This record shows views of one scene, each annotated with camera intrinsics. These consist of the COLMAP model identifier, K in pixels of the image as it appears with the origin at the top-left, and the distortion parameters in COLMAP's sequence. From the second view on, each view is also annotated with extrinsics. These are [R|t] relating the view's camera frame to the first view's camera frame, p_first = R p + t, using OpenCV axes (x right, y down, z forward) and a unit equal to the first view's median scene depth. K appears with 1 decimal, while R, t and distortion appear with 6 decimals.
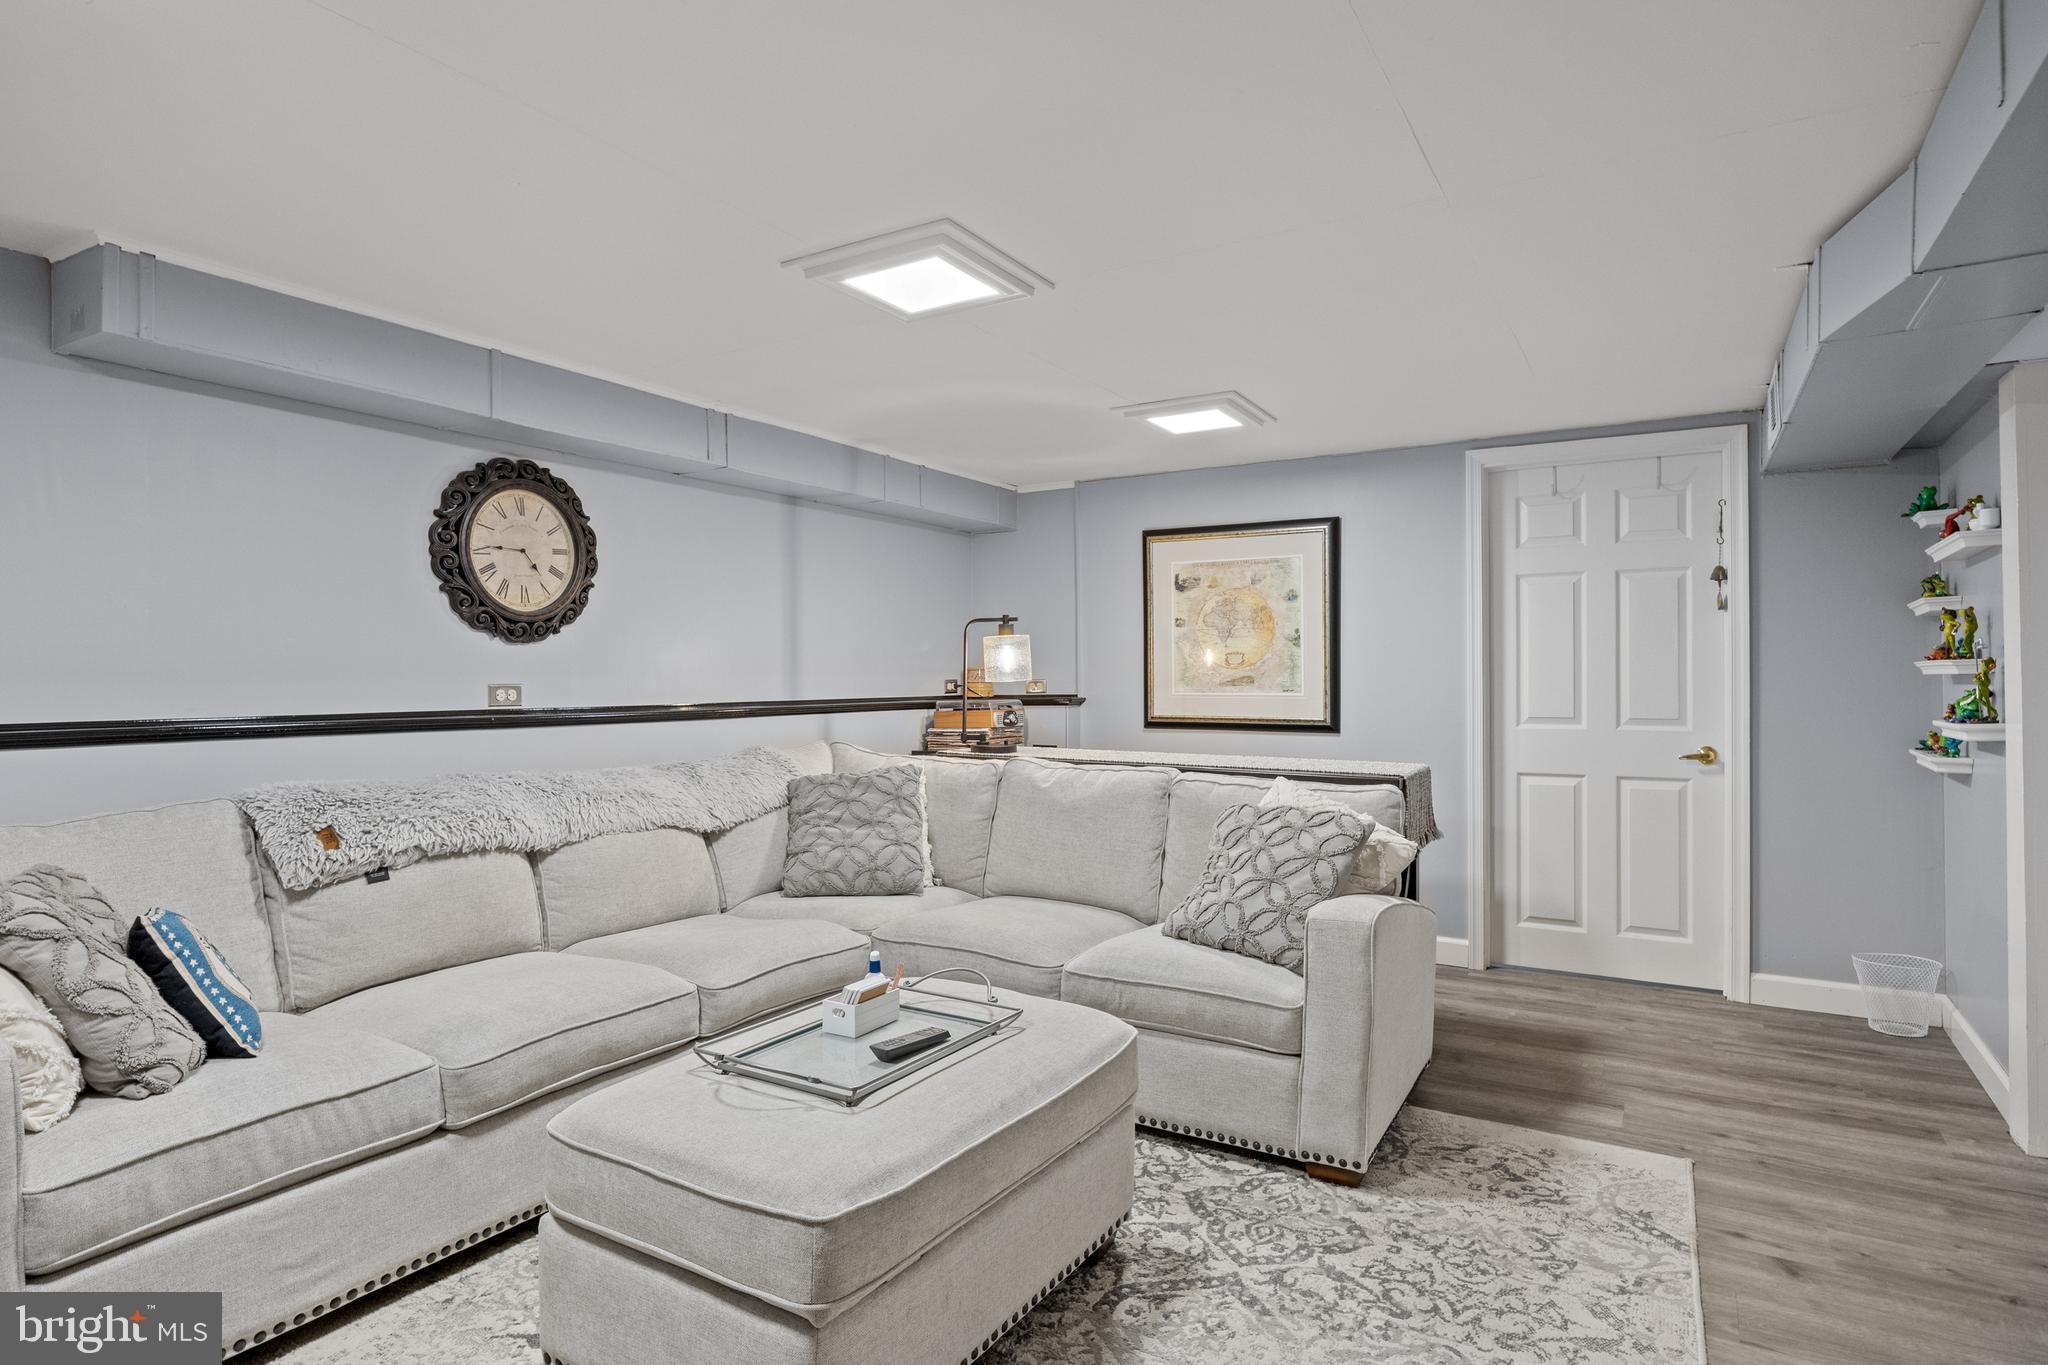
lens RADIAL K [[1106.9, 0, 999.1], [0, 1106.9, 676.3], [0, 0, 1]] dist [-0.003064, -0.000686]
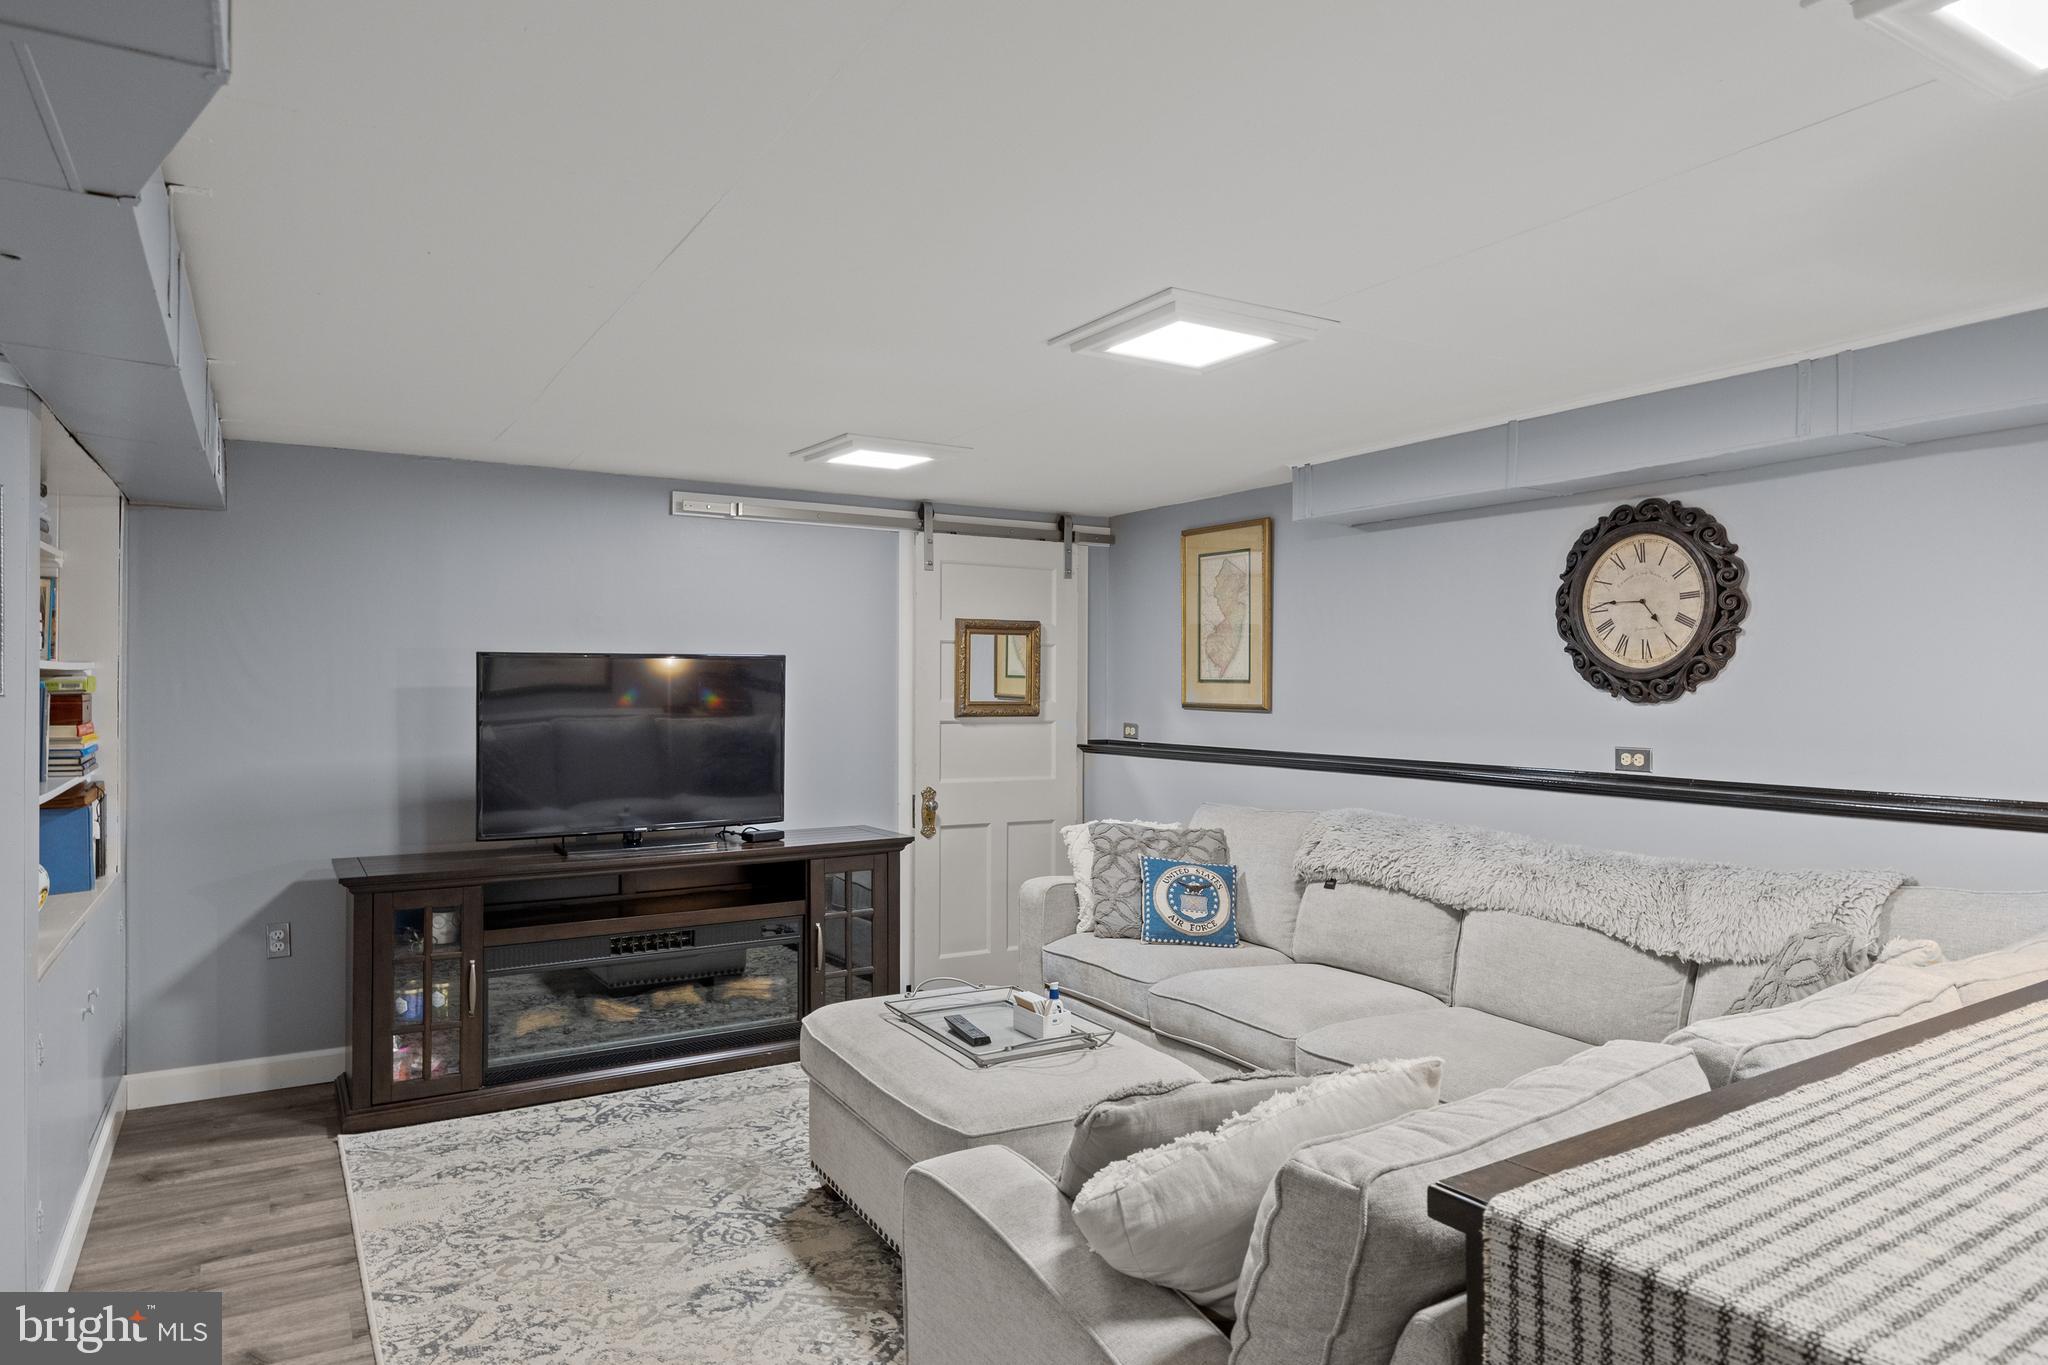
lens RADIAL K [[1220.1, 0, 1024.0], [0, 1220.1, 682.5], [0, 0, 1]] dist [-0.004467, -0.000507]
pose [[-0.440718, 0.002748, -0.897641, 0.666595], [0.000892, 0.999996, 0.002623, -0.048382], [0.897645, 0.000355, -0.440719, 0.953584]]
